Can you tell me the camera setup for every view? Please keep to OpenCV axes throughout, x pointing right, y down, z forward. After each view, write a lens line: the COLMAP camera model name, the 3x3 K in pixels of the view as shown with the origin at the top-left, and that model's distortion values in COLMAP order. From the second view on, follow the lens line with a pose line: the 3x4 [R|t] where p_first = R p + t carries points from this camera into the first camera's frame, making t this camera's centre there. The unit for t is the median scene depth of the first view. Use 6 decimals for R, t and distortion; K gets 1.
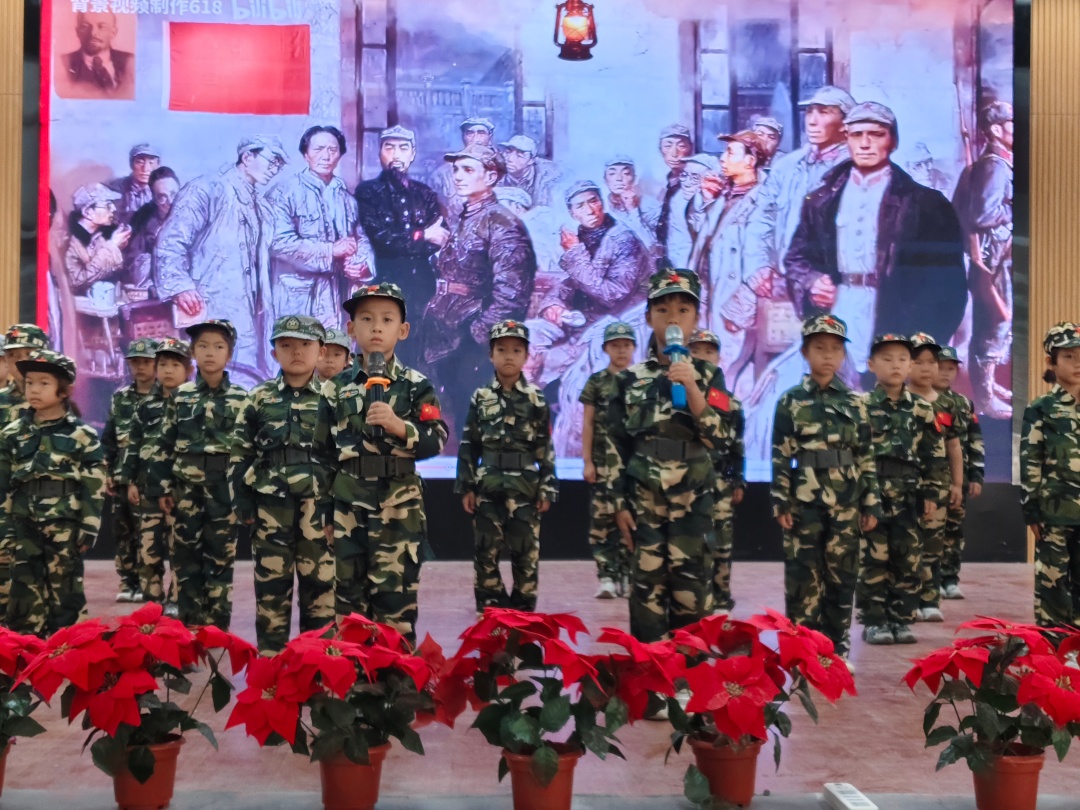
lens RADIAL K [[1650.4, 0, 540.0], [0, 1650.4, 405.0], [0, 0, 1]] dist [-0.132614, 0.124946]
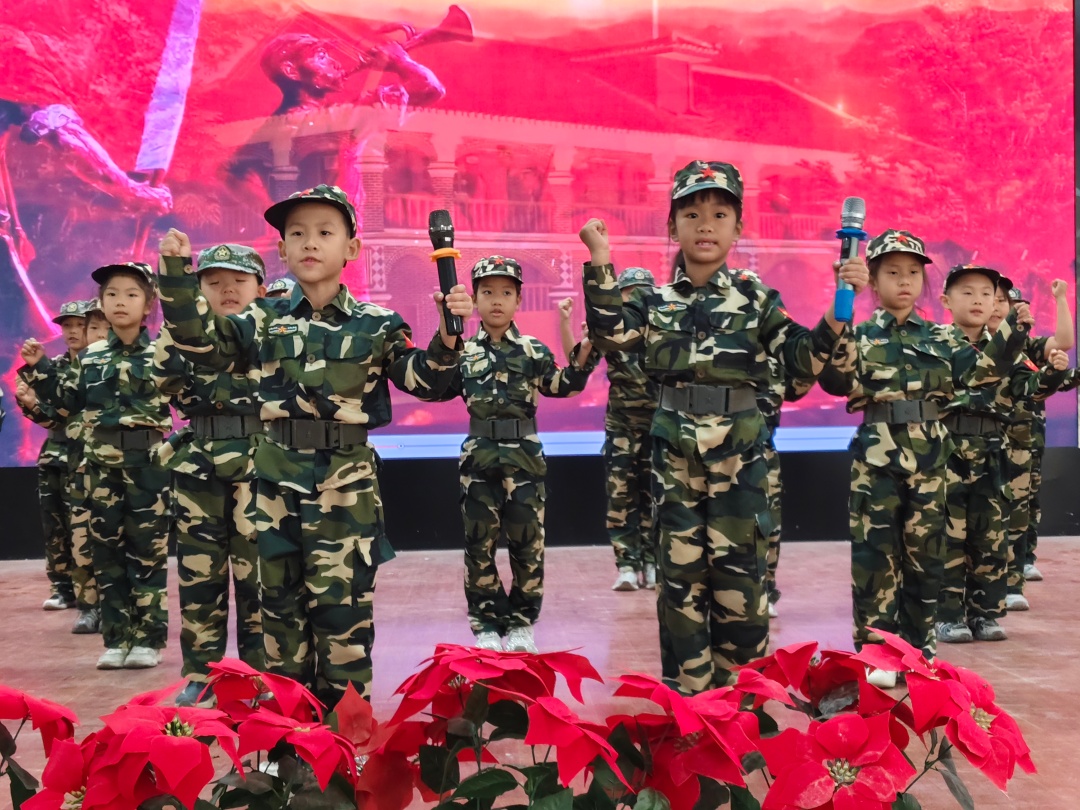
lens RADIAL K [[1557.5, 0, 541.6], [0, 1557.5, 384.9], [0, 0, 1]] dist [-0.005058, -0.004351]
pose [[0.999606, -0.025930, -0.010757, 0.010087], [0.025887, 0.999656, -0.004192, 0.017628], [0.010862, 0.003912, 0.999933, 0.254219]]
